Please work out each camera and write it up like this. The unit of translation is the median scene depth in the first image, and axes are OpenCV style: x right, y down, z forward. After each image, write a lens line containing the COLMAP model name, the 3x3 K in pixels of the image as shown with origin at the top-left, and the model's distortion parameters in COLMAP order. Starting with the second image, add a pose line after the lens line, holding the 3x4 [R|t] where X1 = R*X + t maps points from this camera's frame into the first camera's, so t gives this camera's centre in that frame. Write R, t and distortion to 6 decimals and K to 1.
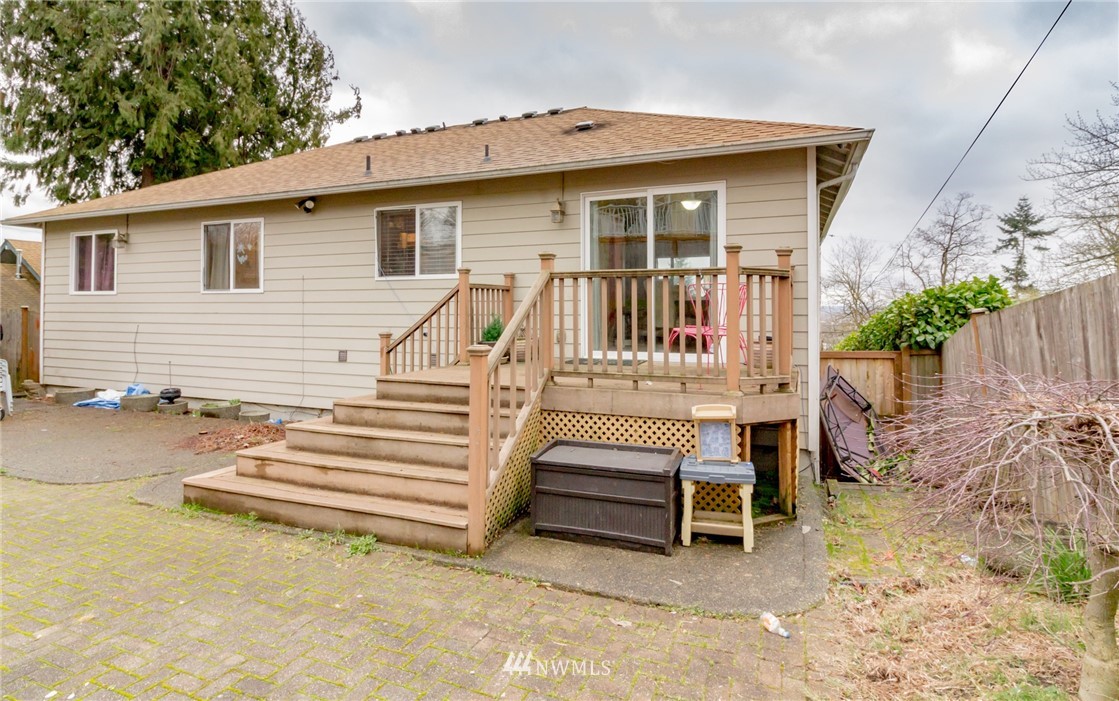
lens RADIAL K [[591.9, 0, 559.2], [0, 591.9, 303.4], [0, 0, 1]] dist [-0.001288, -0.000377]
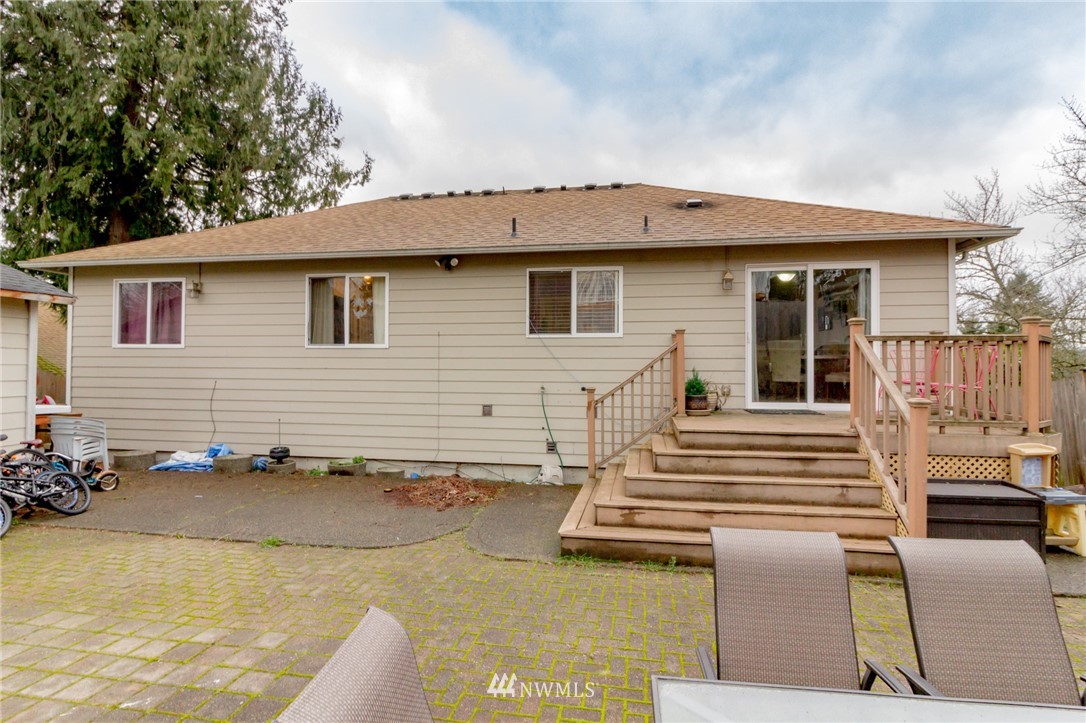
lens RADIAL K [[549.6, 0, 543.0], [0, 549.6, 361.5], [0, 0, 1]] dist [0.003297, -0.000049]
pose [[0.974592, 0.004300, 0.223946, -0.513333], [-0.005433, 0.999975, 0.004443, -0.001329], [-0.223921, -0.005547, 0.974592, 0.047191]]
